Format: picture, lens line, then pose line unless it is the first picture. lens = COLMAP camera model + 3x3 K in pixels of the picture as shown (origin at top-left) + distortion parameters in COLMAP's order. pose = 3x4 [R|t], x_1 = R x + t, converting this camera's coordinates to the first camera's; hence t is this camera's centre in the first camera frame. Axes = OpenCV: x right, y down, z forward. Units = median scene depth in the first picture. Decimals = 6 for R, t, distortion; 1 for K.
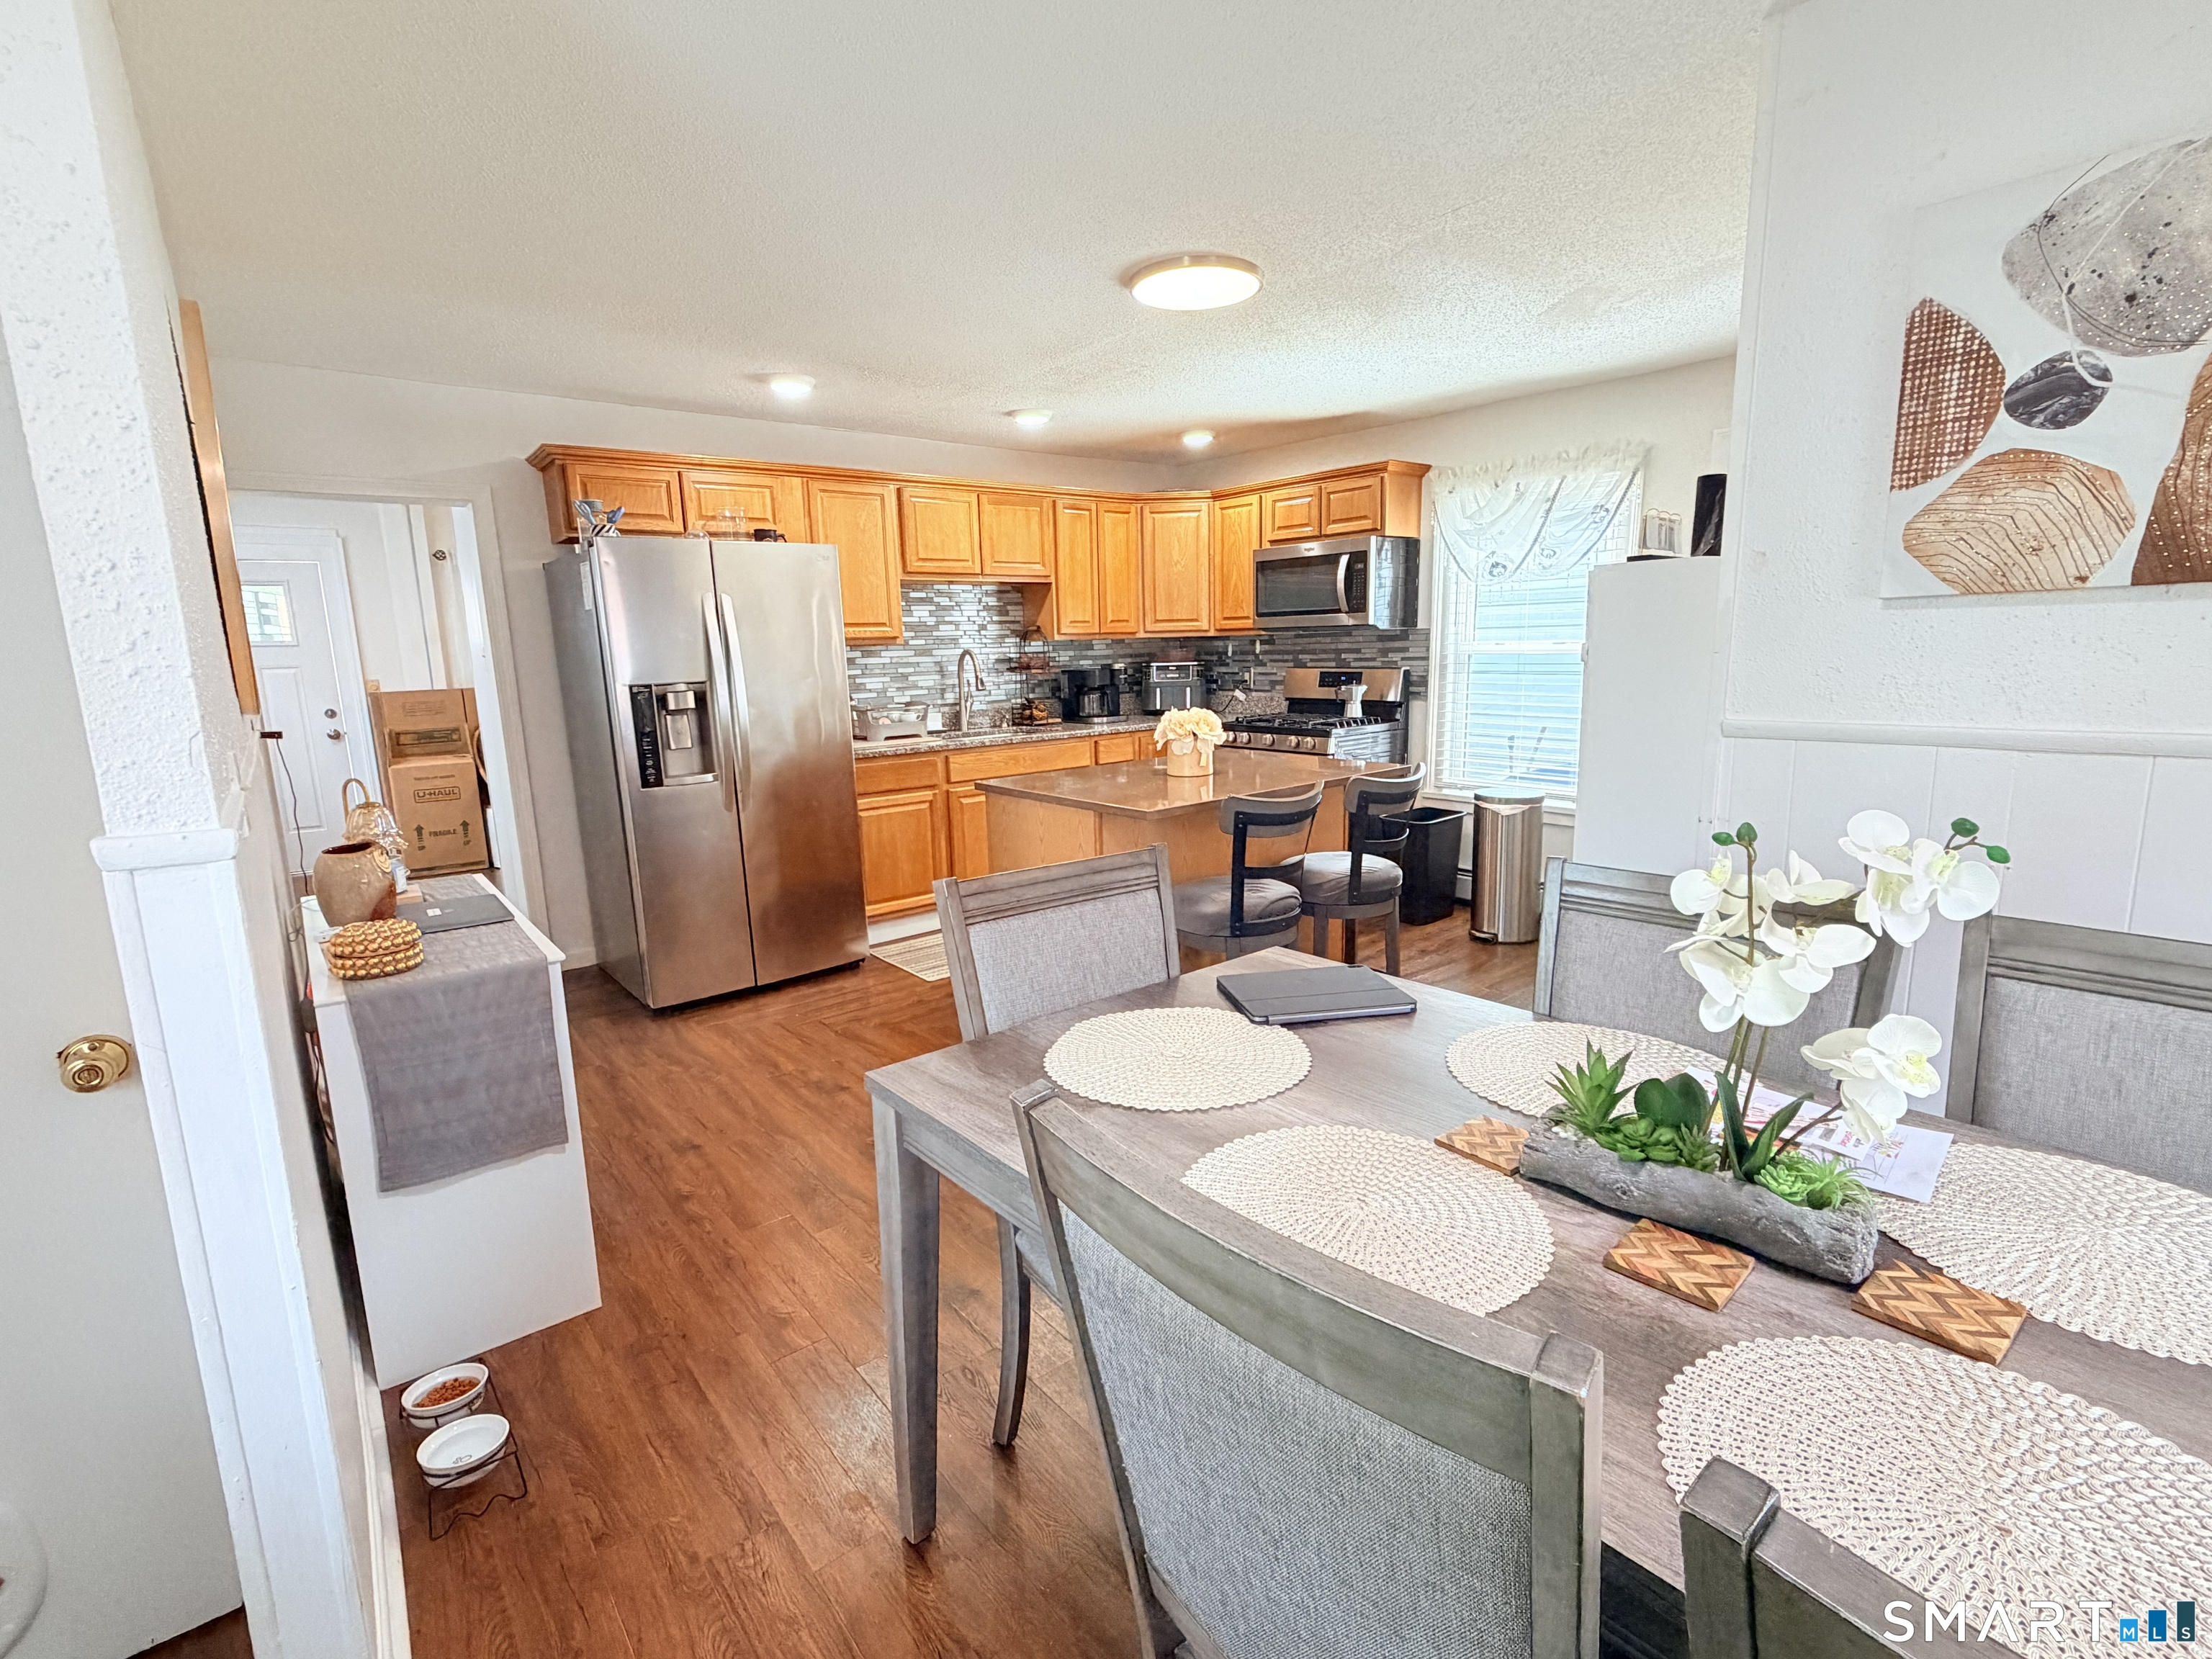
lens RADIAL K [[1015.1, 0, 1103.0], [0, 1015.1, 834.1], [0, 0, 1]] dist [-0.001819, 0.000366]
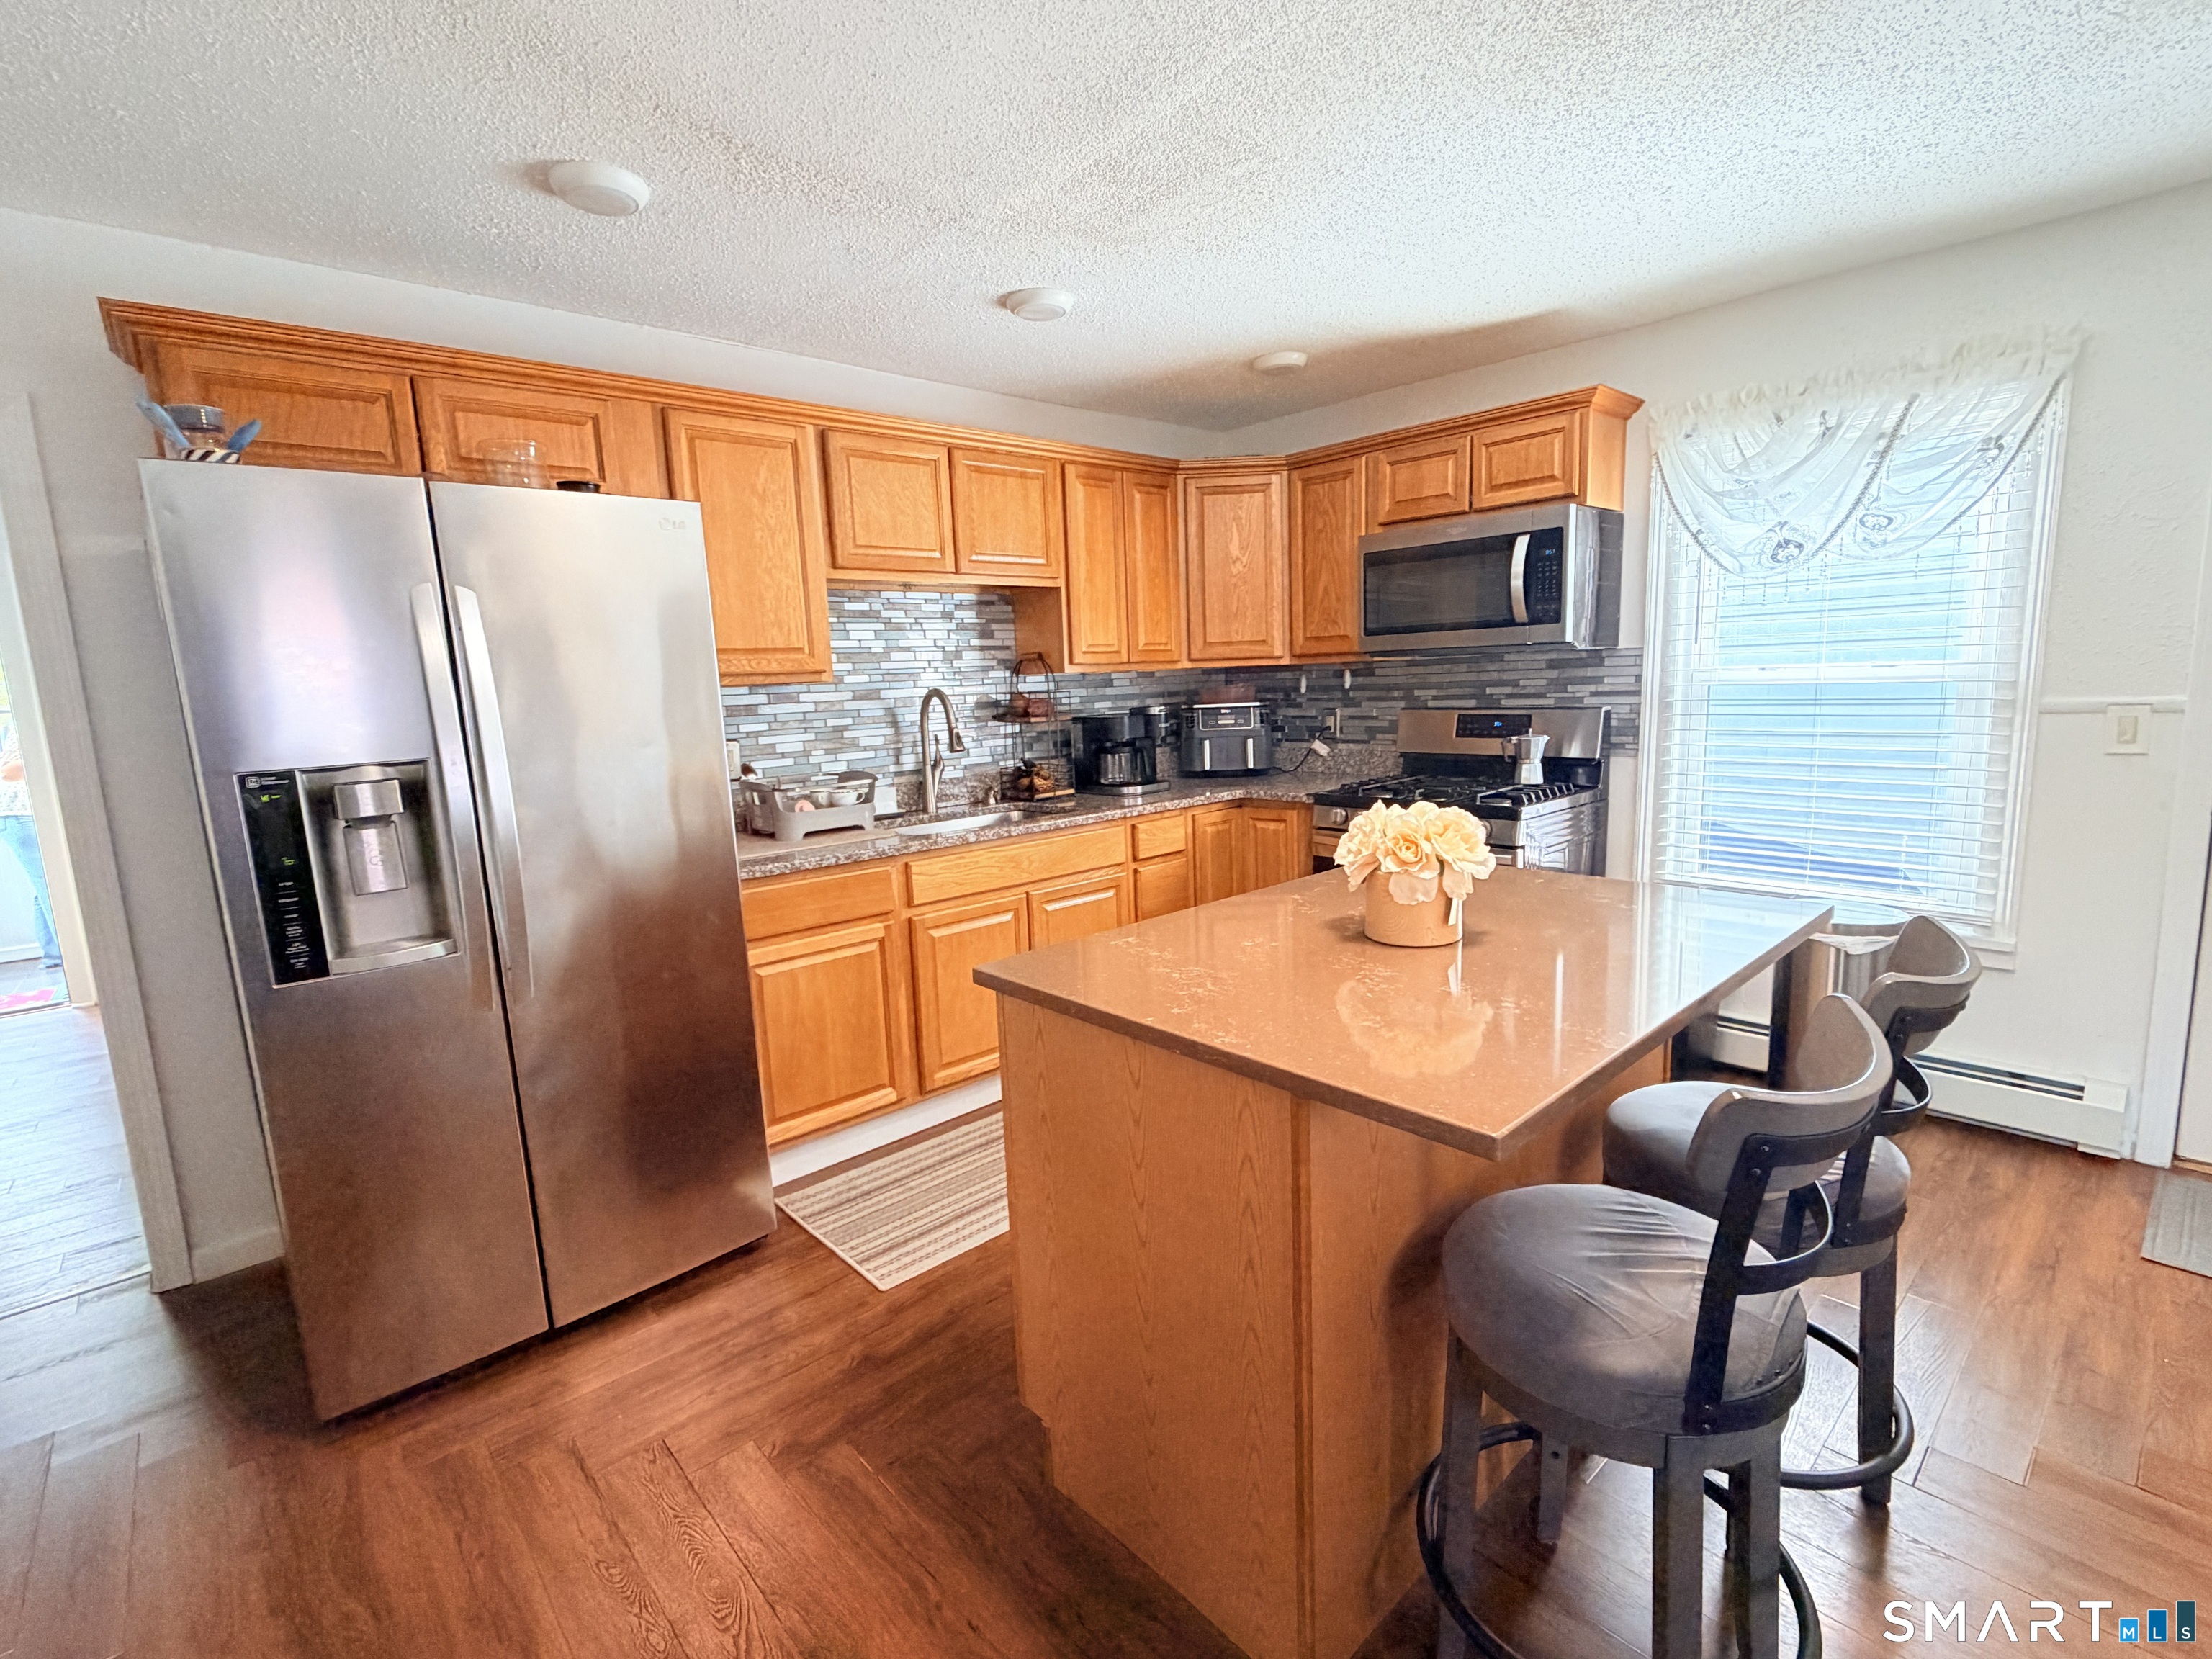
lens RADIAL K [[1015.1, 0, 1106.3], [0, 1015.1, 836.7], [0, 0, 1]] dist [-0.001819, 0.000366]
pose [[0.998667, -0.020590, 0.047332, -0.060455], [0.022122, 0.999241, -0.032073, -0.068303], [-0.046636, 0.033078, 0.998364, 0.371226]]
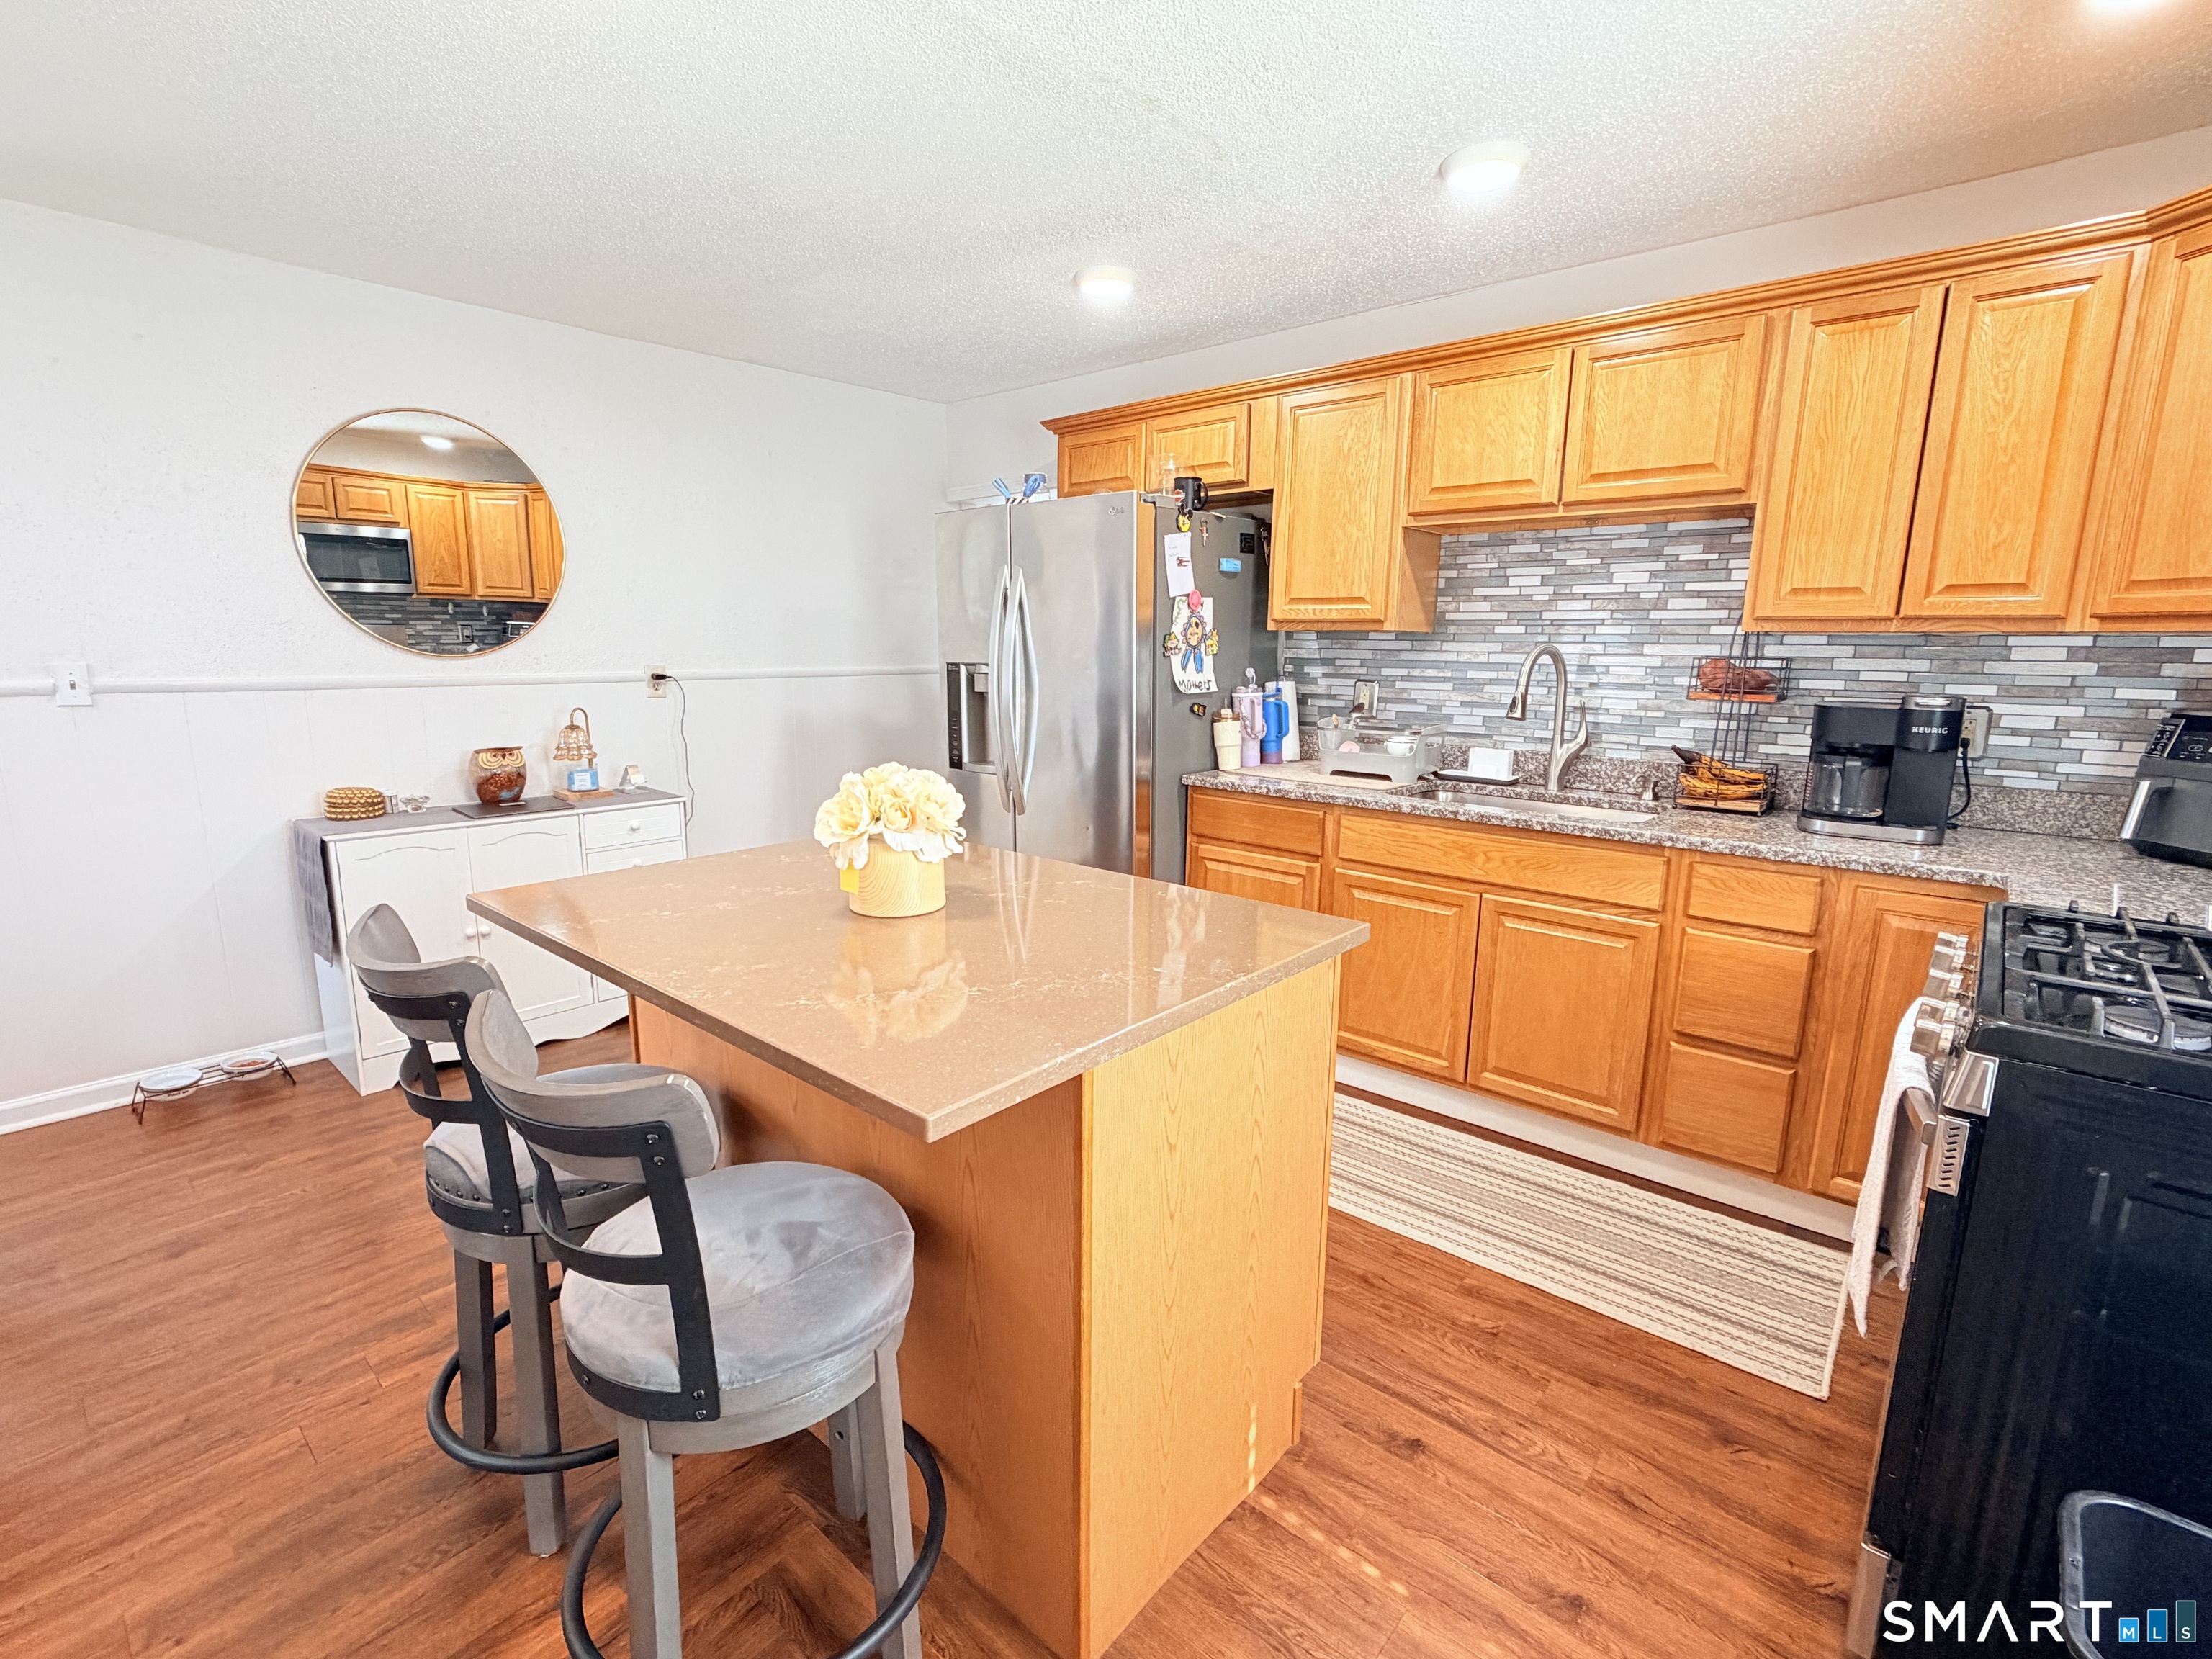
lens RADIAL K [[1015.1, 0, 1107.4], [0, 1015.1, 832.0], [0, 0, 1]] dist [-0.001819, 0.000366]
pose [[0.163811, 0.214448, -0.962901, 0.405667], [-0.196290, 0.963654, 0.181222, -0.145930], [0.966766, 0.159322, 0.199951, 0.718928]]
